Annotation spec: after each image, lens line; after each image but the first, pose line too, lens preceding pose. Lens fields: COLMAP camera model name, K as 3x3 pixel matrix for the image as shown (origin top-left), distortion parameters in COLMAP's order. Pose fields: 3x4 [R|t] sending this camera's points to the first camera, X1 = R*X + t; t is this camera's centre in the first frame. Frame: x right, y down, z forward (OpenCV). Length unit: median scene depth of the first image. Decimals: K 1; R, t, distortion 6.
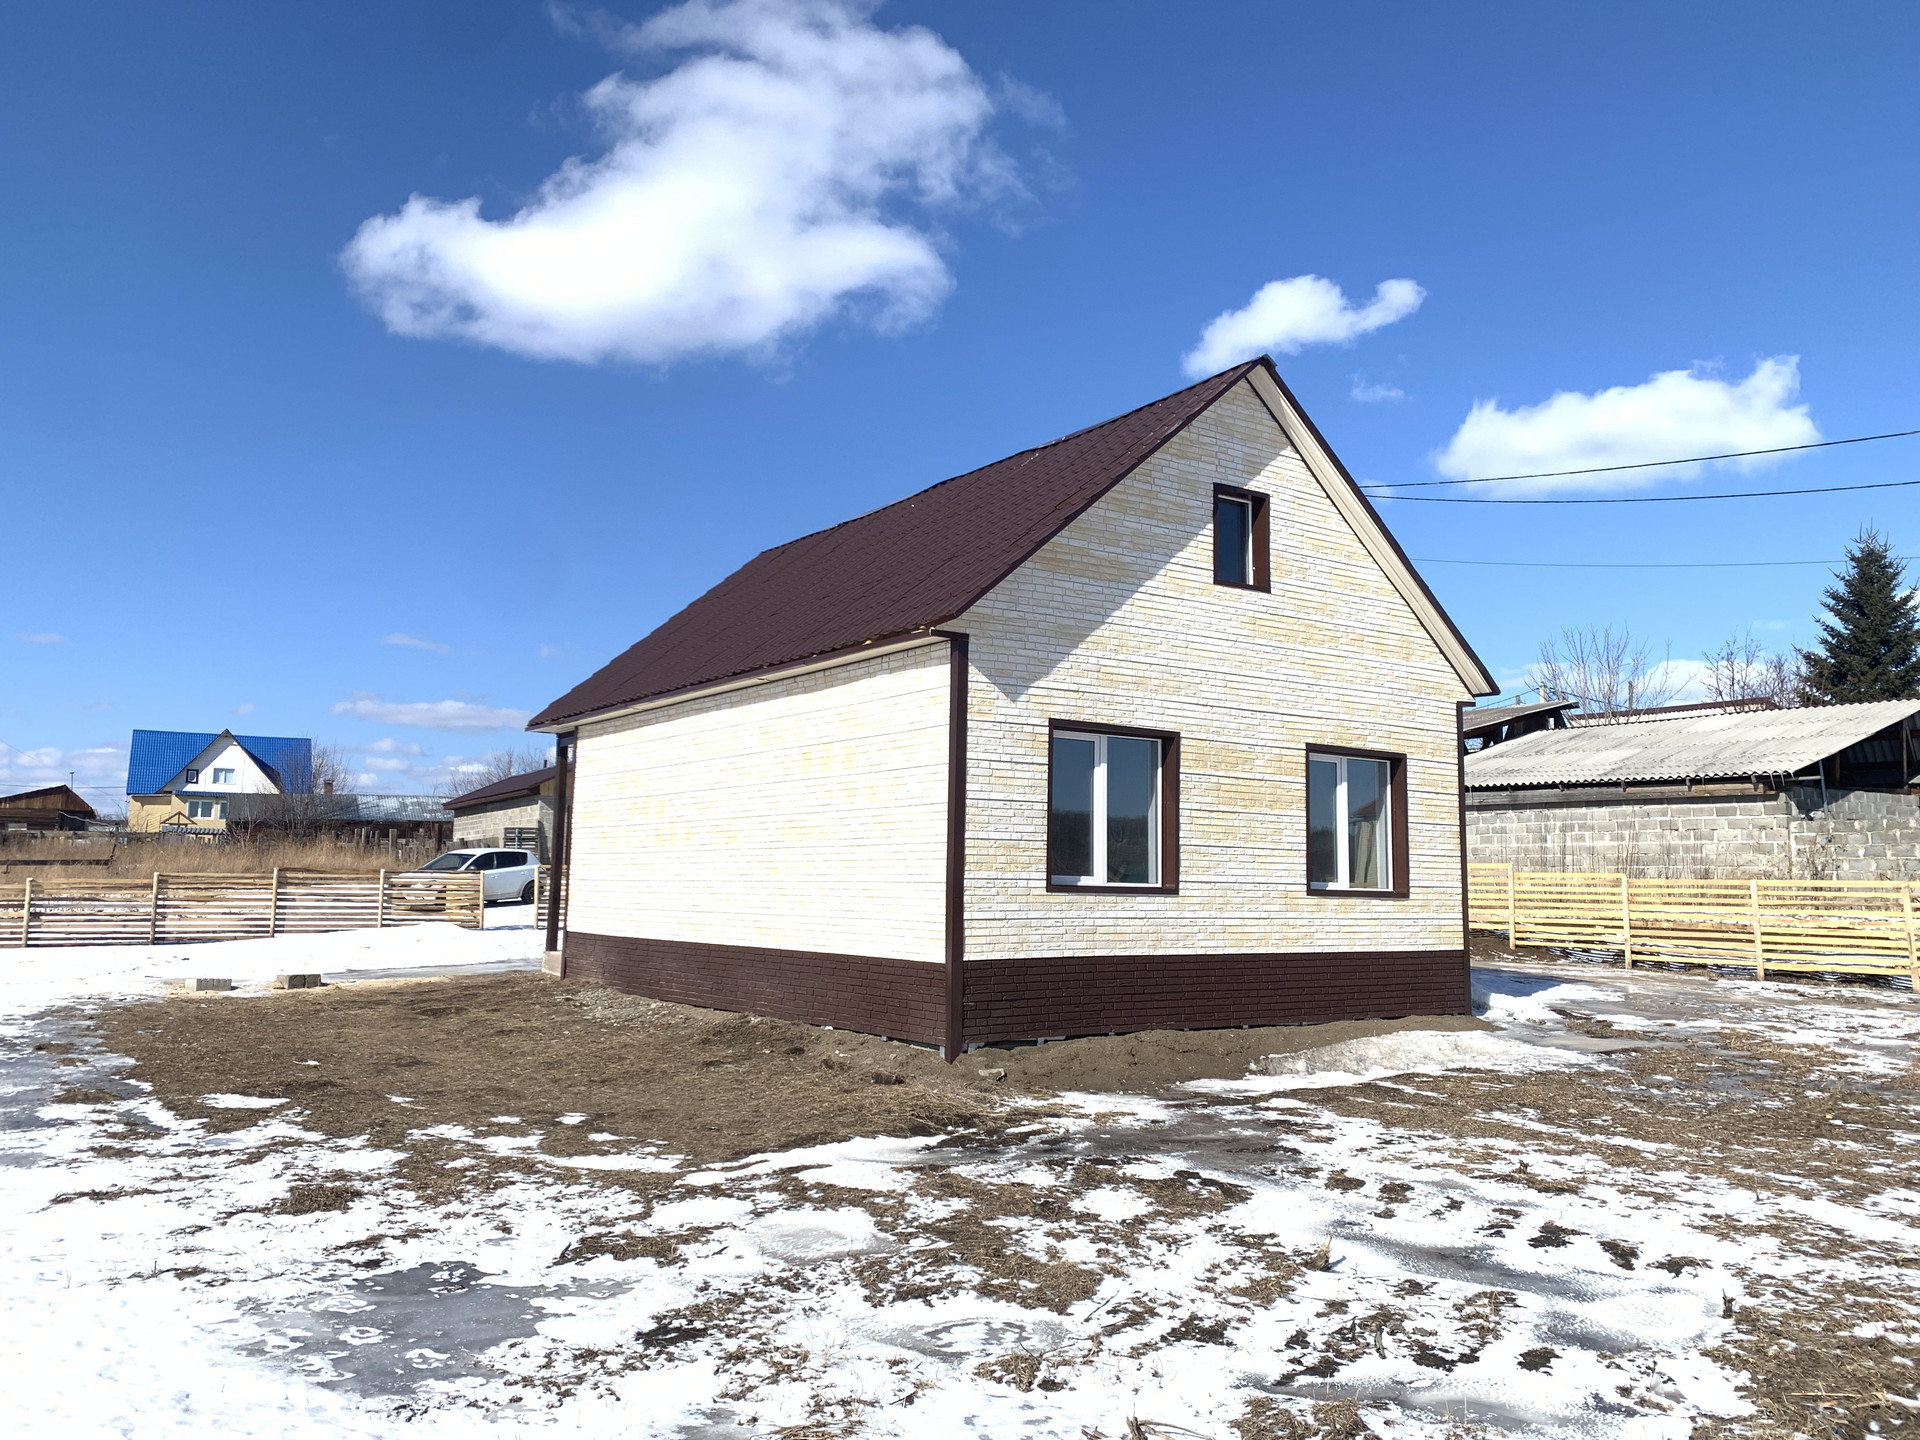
lens RADIAL K [[1487.0, 0, 949.4], [0, 1487.0, 725.1], [0, 0, 1]] dist [0.126940, -0.152193]
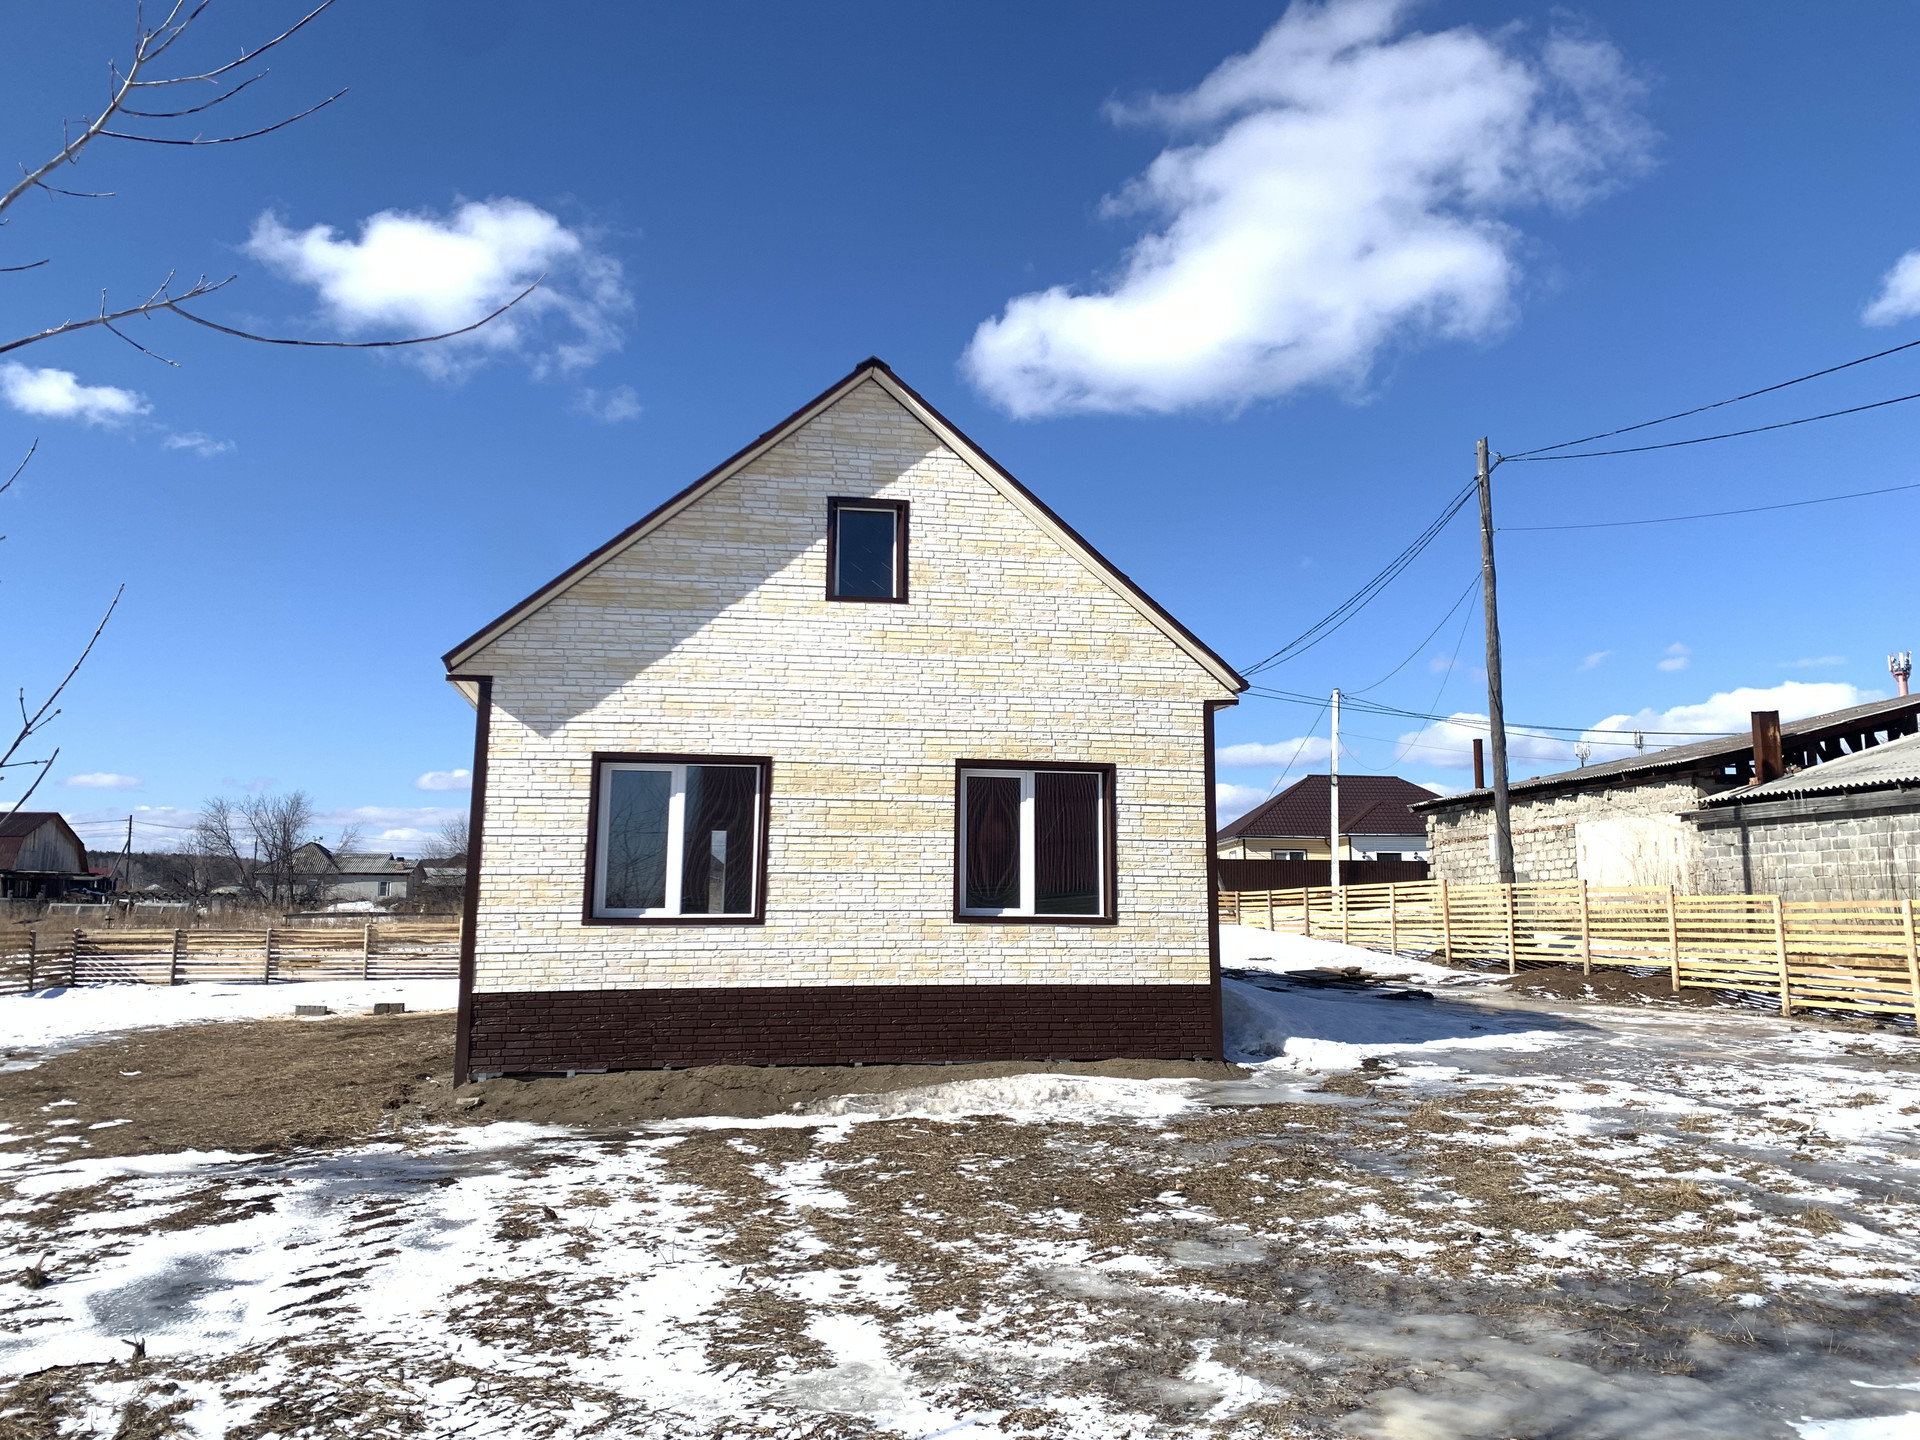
lens RADIAL K [[1455.3, 0, 955.9], [0, 1455.3, 711.4], [0, 0, 1]] dist [0.126481, -0.141301]
pose [[0.904343, -0.072052, -0.420681, 0.639343], [0.056237, 0.997170, -0.049896, 0.028458], [0.423085, 0.021466, 0.905836, 0.182829]]
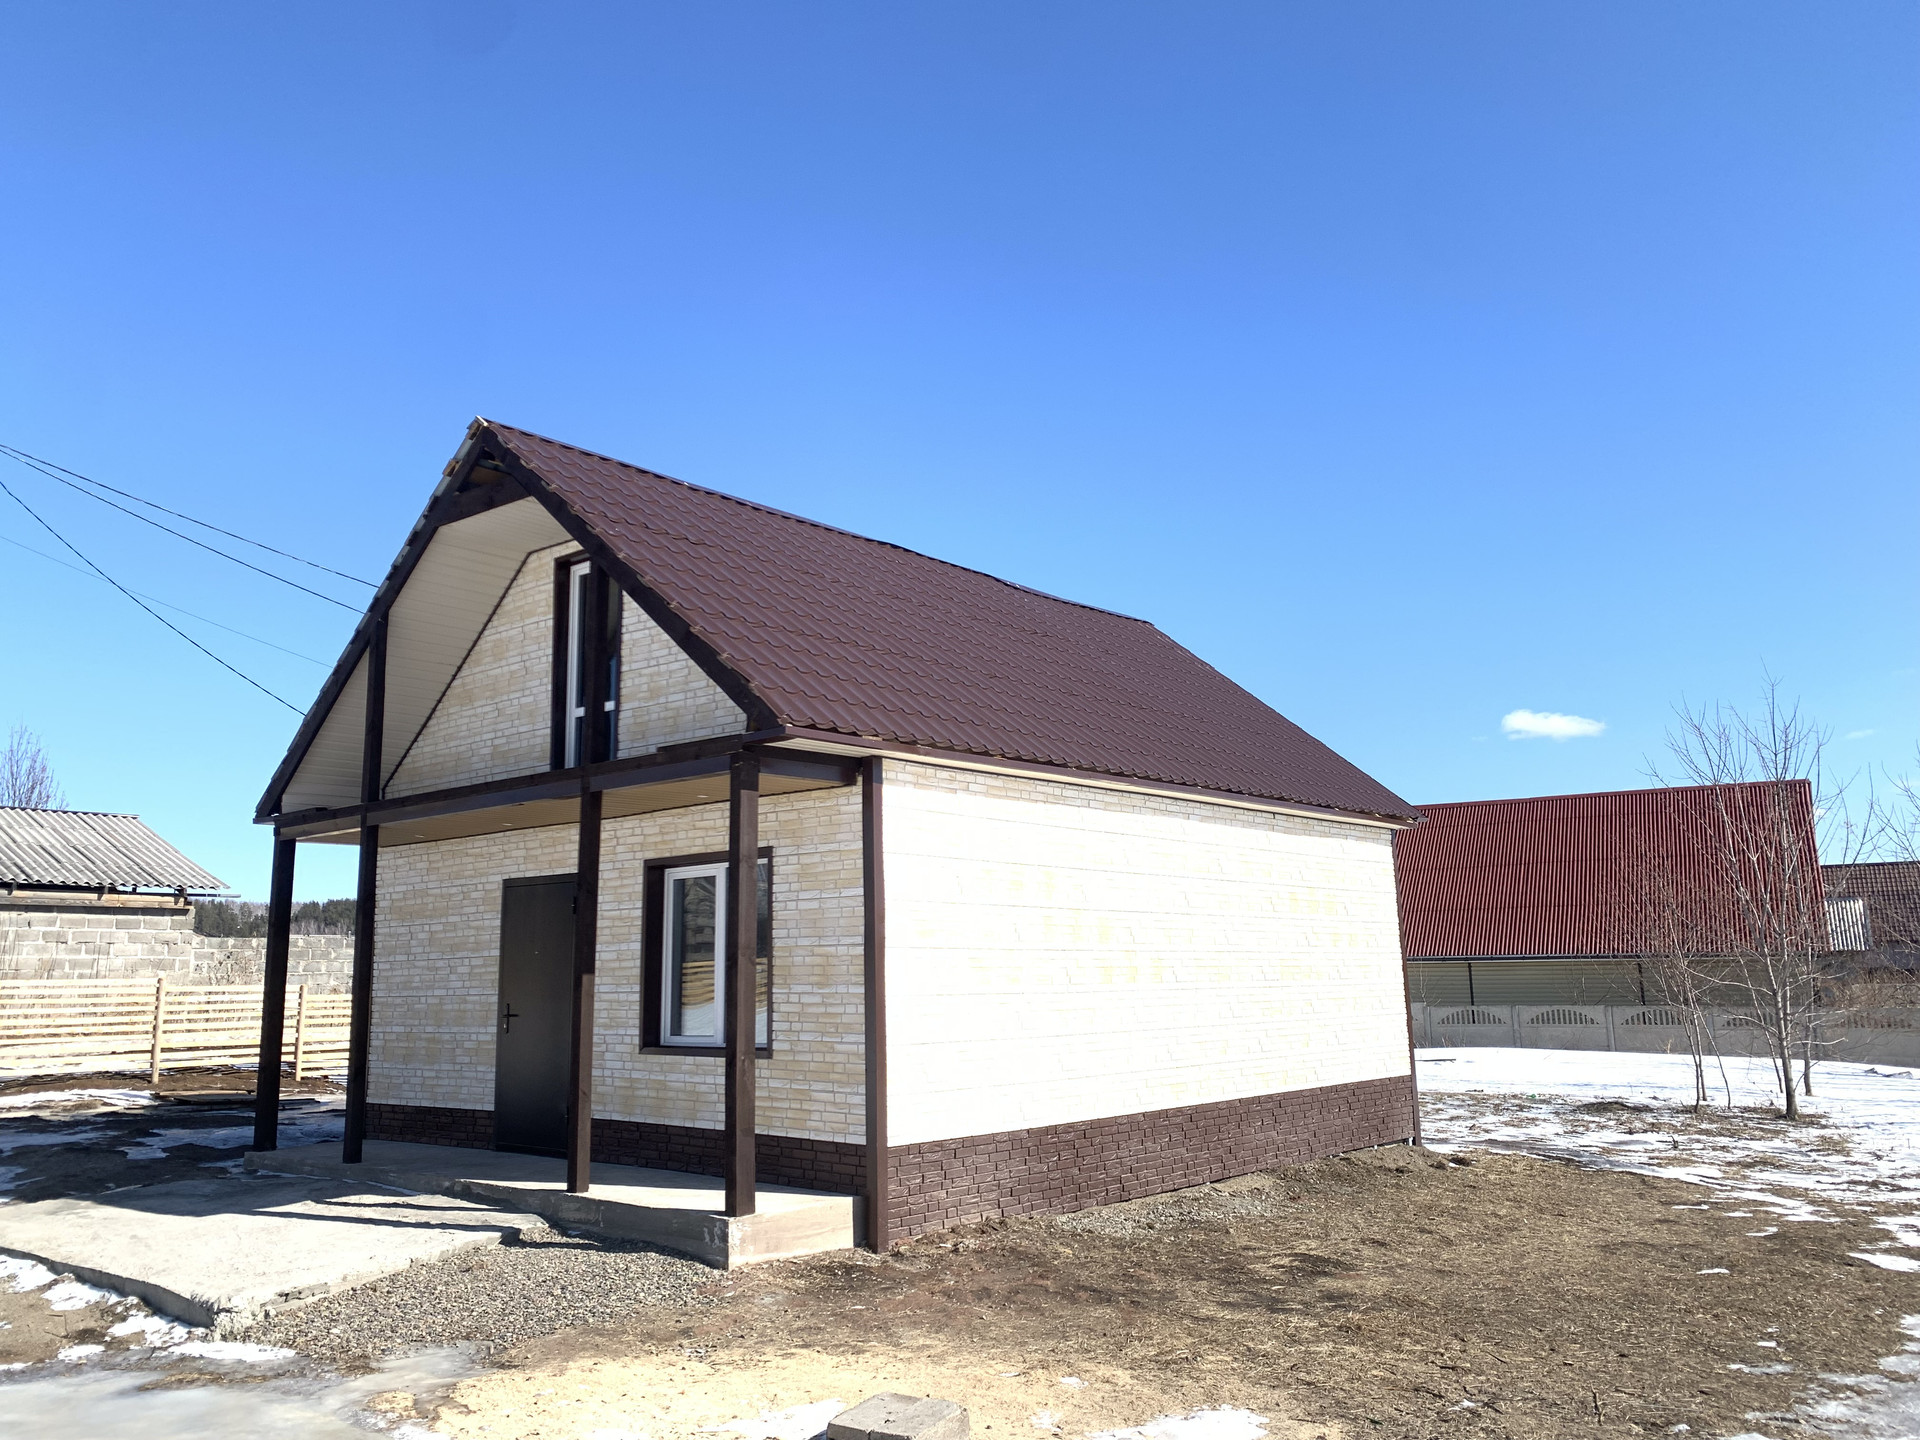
lens RADIAL K [[1480.5, 0, 946.1], [0, 1480.5, 708.8], [0, 0, 1]] dist [0.077763, -0.103971]
pose [[-0.250355, 0.163819, 0.954194, -1.049781], [-0.093682, 0.976856, -0.192290, 0.115969], [-0.963611, -0.137532, -0.229214, 1.492764]]
